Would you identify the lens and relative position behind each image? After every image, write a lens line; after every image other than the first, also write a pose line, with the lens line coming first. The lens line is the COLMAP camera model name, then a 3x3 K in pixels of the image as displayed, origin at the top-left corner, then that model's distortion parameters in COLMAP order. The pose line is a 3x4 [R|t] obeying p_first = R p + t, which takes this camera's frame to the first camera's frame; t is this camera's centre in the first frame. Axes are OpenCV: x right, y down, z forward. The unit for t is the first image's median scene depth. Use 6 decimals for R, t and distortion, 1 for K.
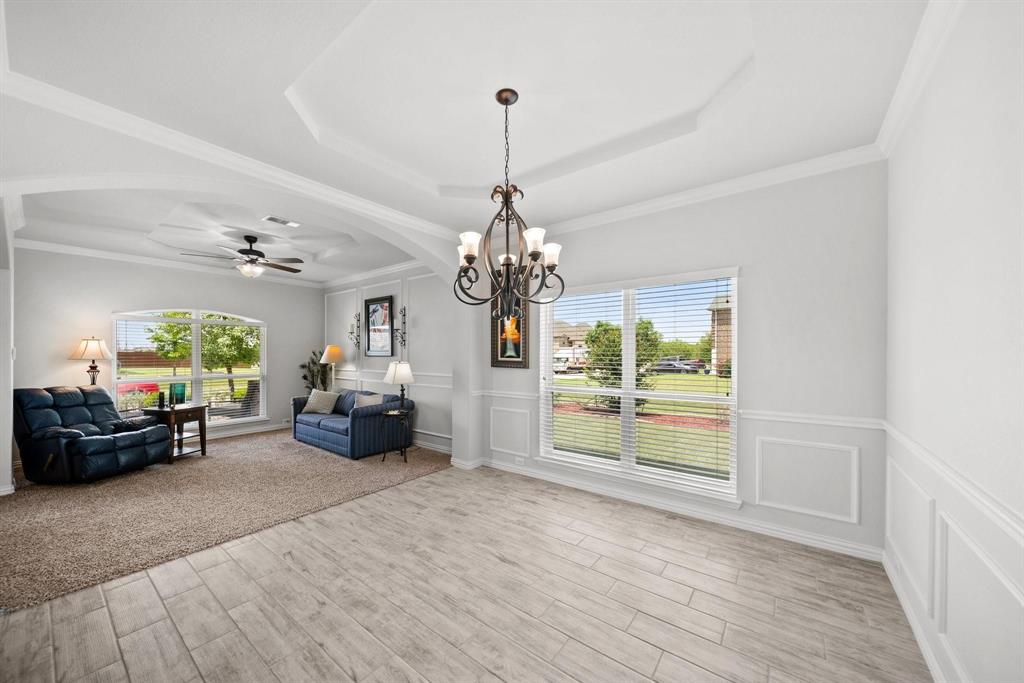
lens RADIAL K [[365.5, 0, 509.7], [0, 365.5, 348.4], [0, 0, 1]] dist [-0.002074, -0.000521]
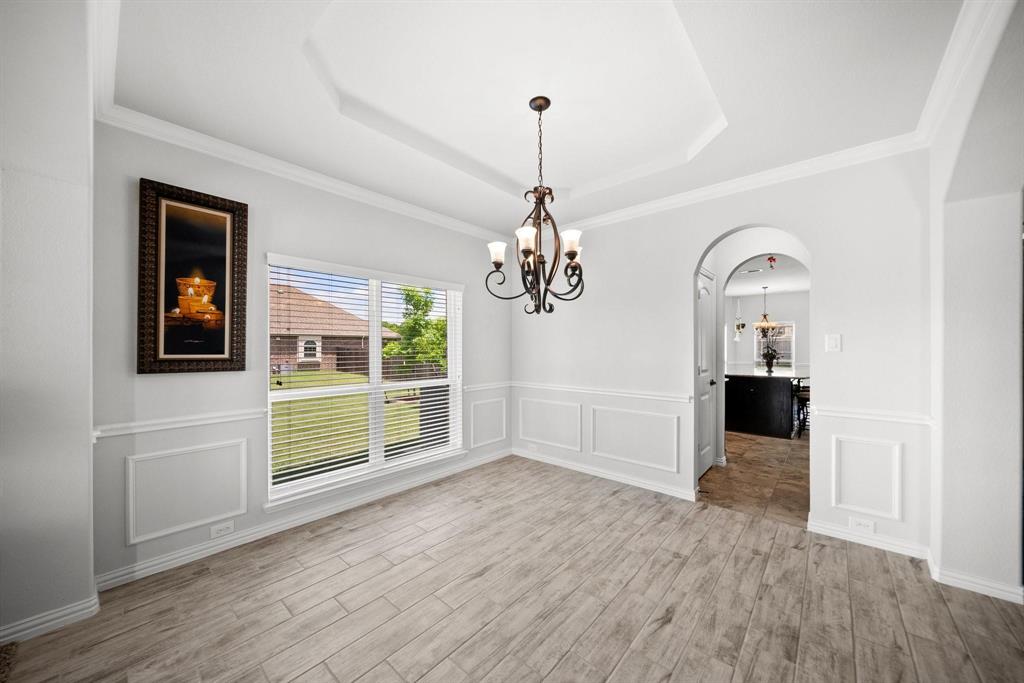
lens RADIAL K [[365.5, 0, 508.1], [0, 365.5, 343.6], [0, 0, 1]] dist [-0.002074, -0.000521]
pose [[0.070803, 0.011286, 0.997426, -0.617217], [-0.012857, 0.999863, -0.010401, 0.011574], [-0.997407, -0.012087, 0.070938, 0.585844]]
